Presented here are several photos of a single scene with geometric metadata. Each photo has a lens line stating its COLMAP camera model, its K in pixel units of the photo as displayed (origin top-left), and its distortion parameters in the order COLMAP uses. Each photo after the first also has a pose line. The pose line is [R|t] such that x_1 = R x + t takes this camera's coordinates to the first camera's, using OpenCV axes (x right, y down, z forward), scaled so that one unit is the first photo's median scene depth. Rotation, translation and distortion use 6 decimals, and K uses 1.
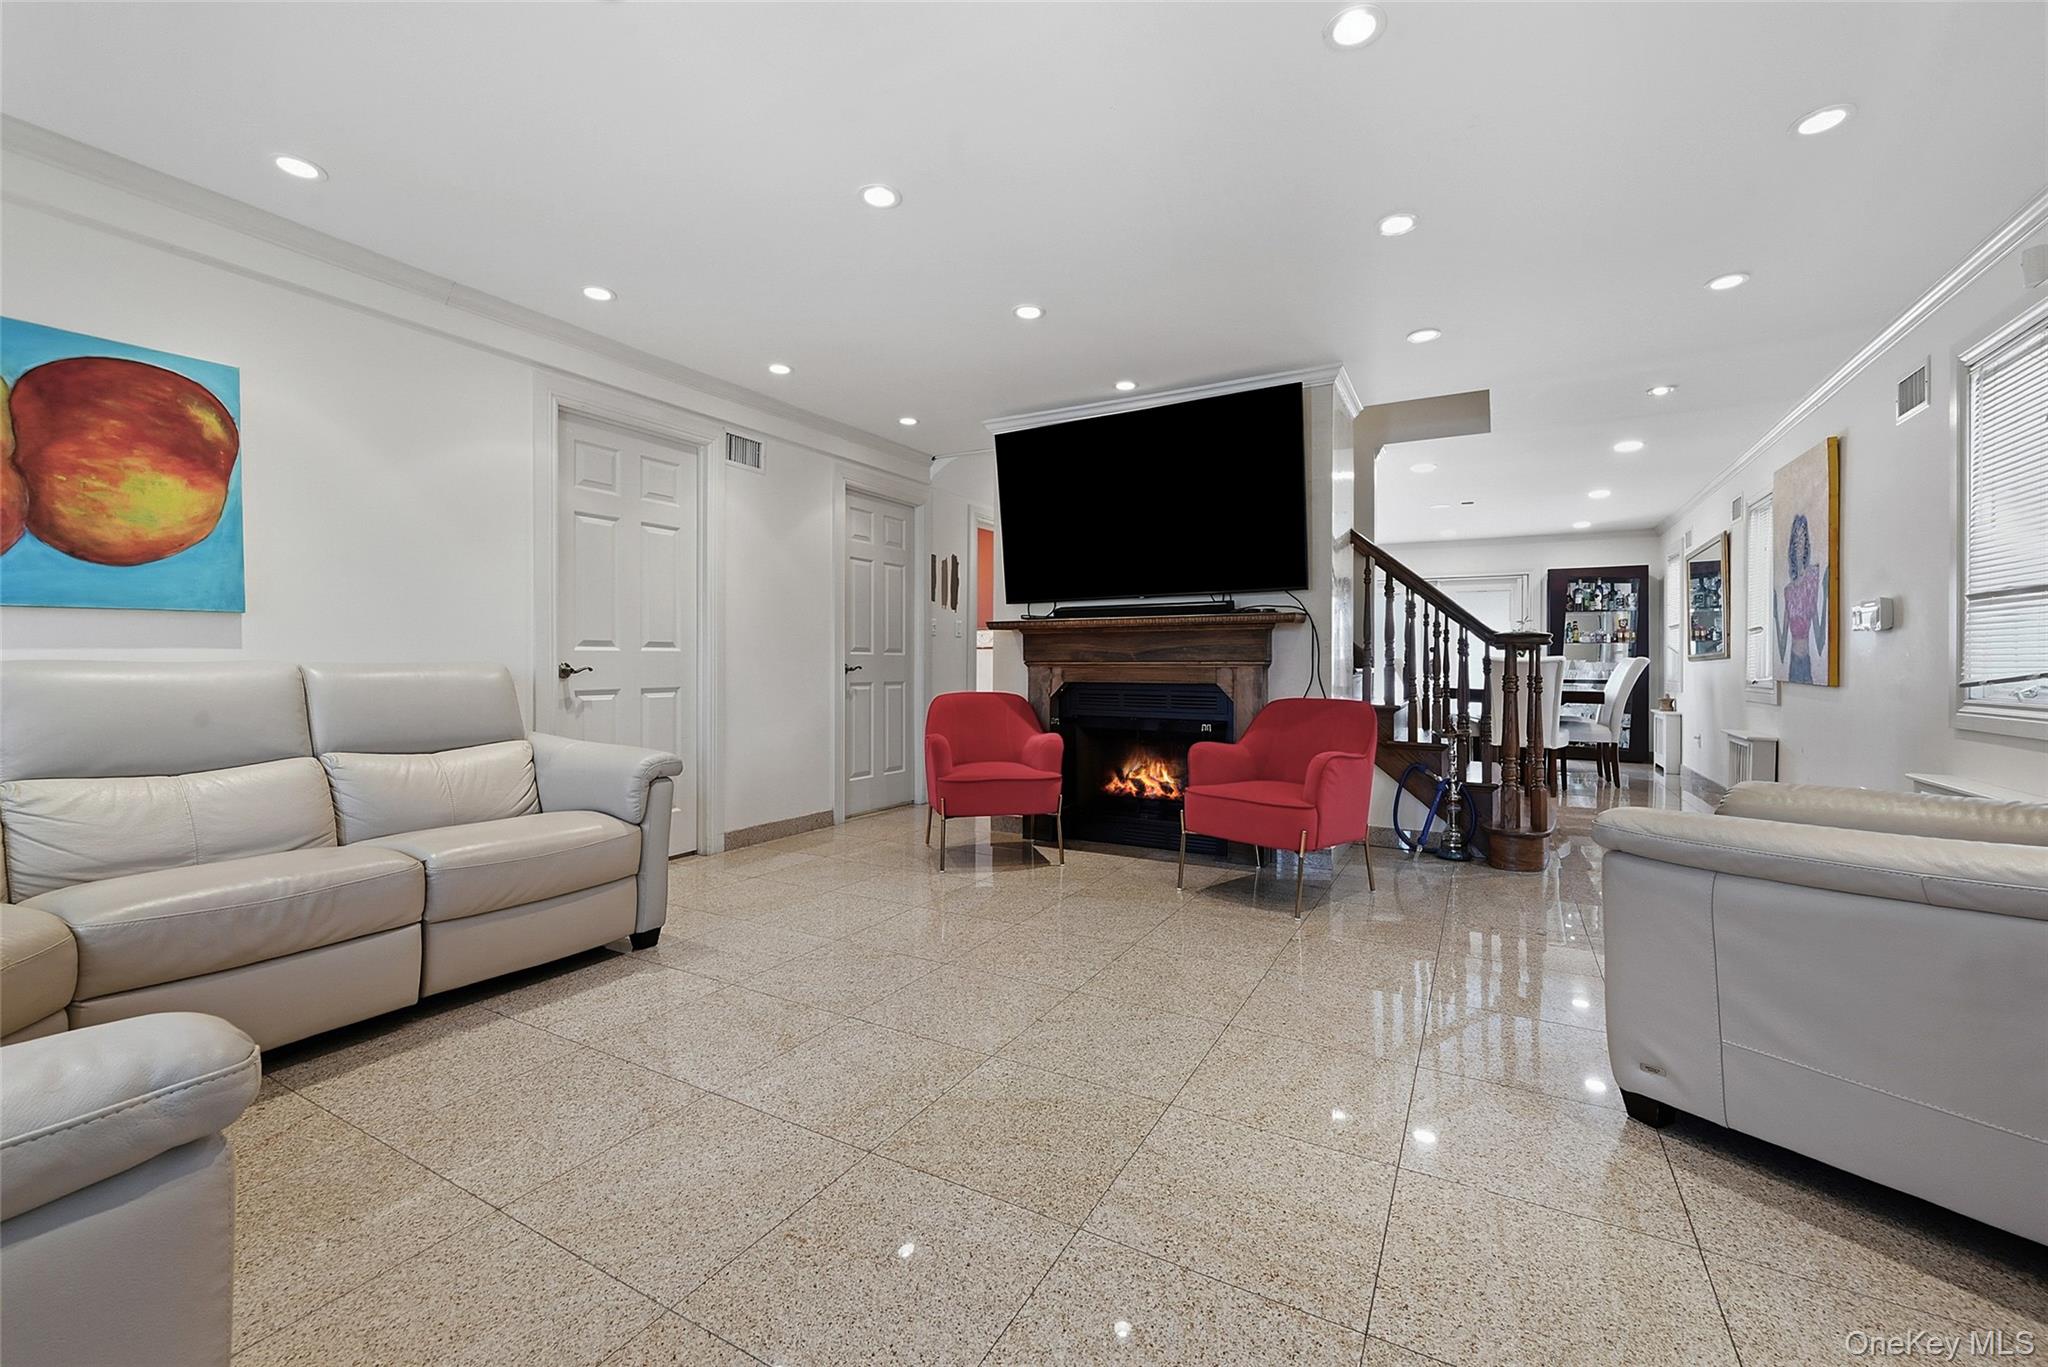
lens RADIAL K [[835.8, 0, 1026.8], [0, 835.8, 670.2], [0, 0, 1]] dist [-0.002270, -0.000117]
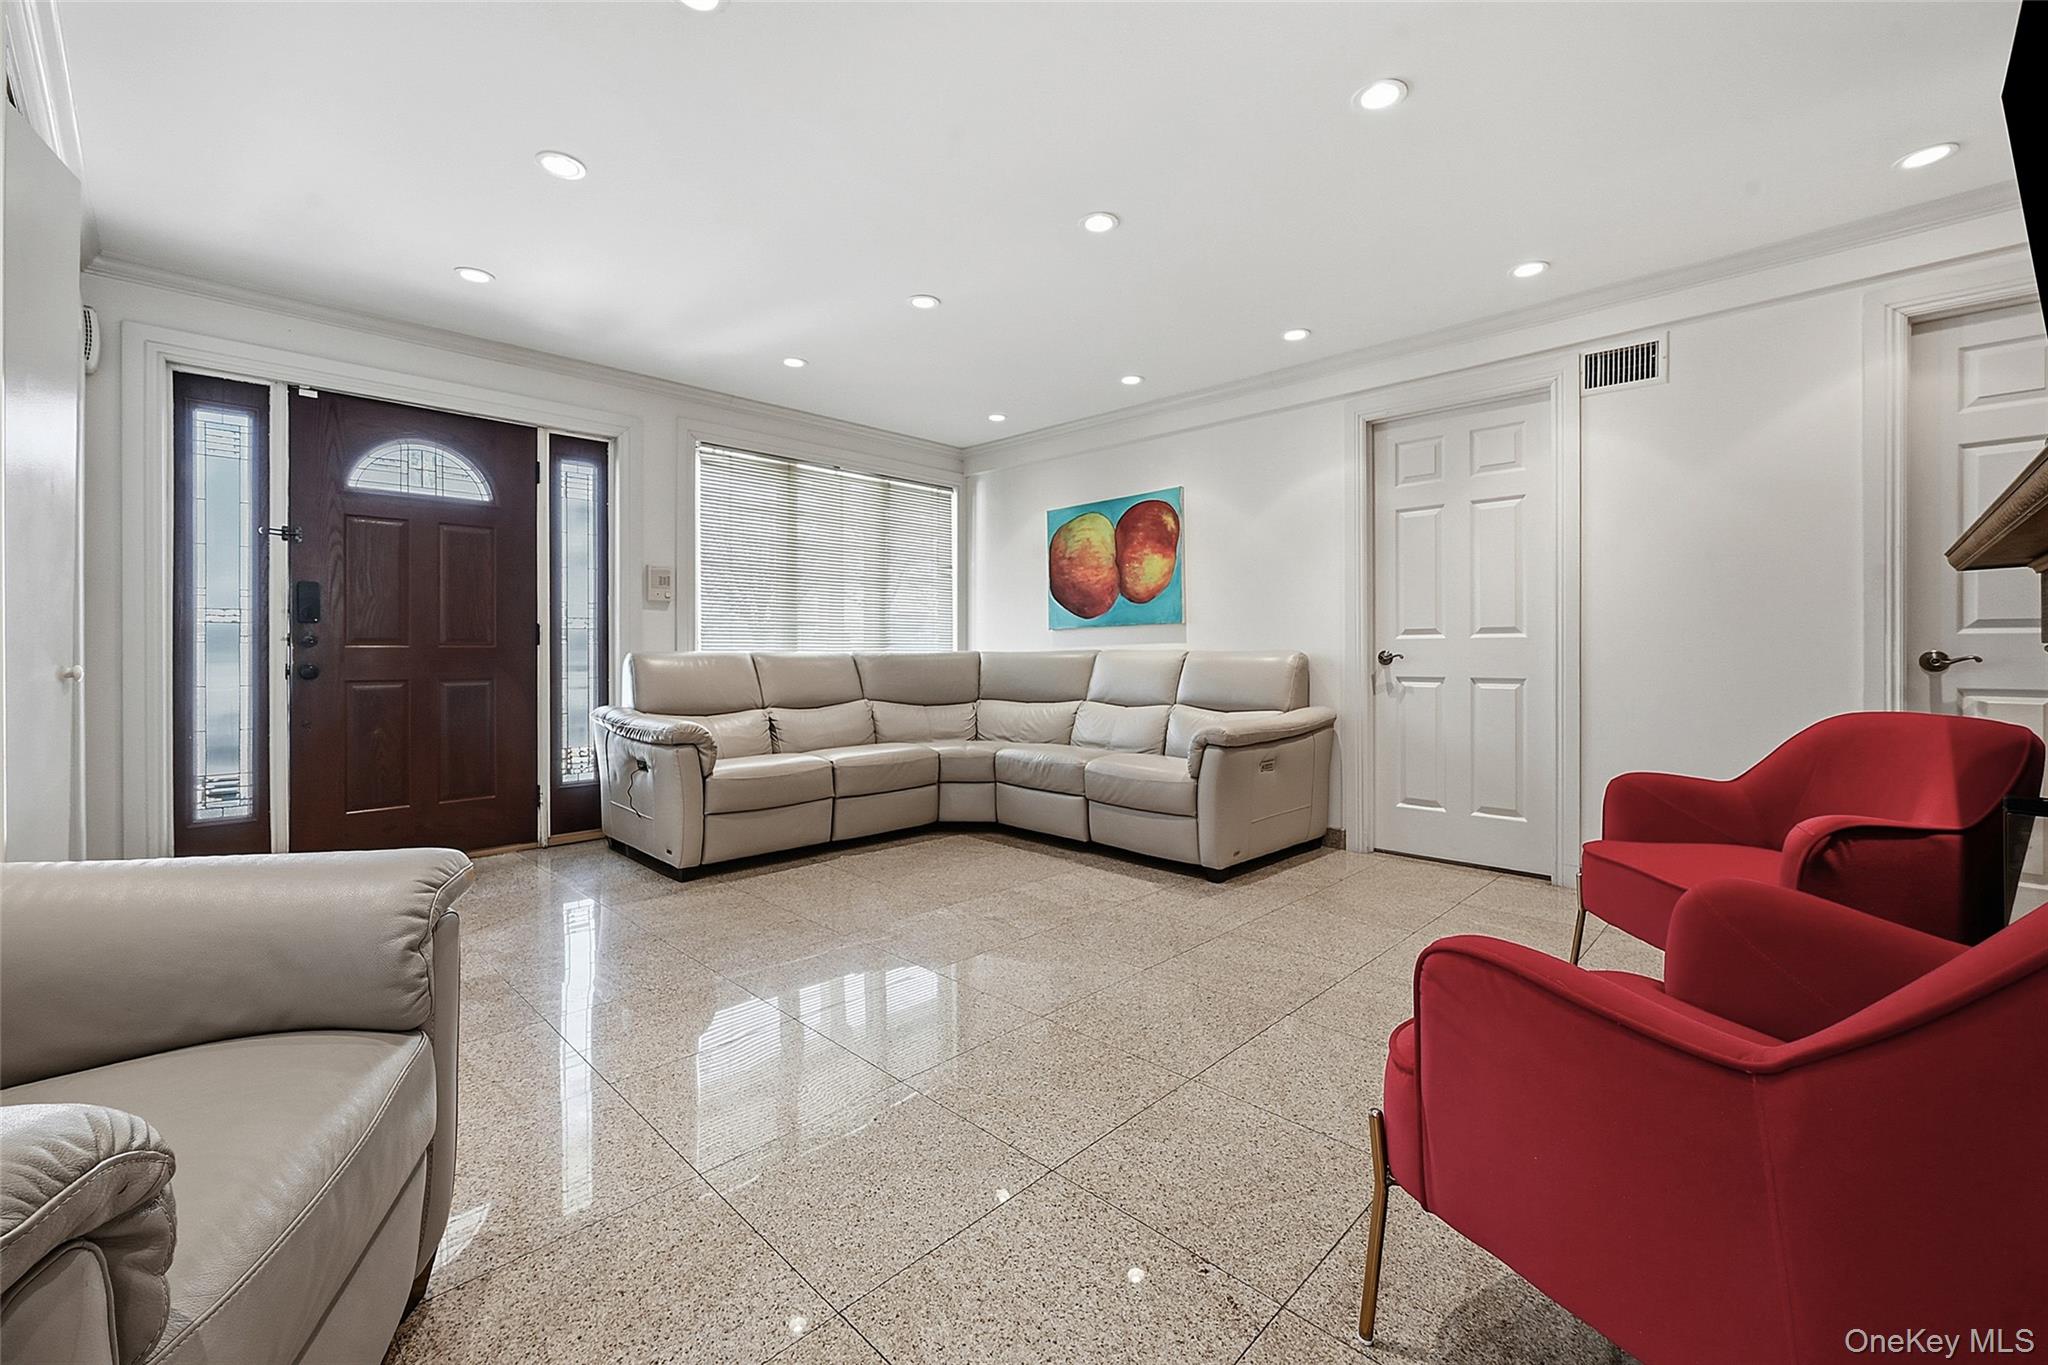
lens RADIAL K [[835.8, 0, 1027.7], [0, 835.8, 661.7], [0, 0, 1]] dist [-0.002270, -0.000117]
pose [[-0.263641, 0.008533, -0.964583, 0.891415], [-0.009826, 0.999885, 0.011531, -0.003386], [0.964571, 0.012518, -0.263527, 1.182728]]
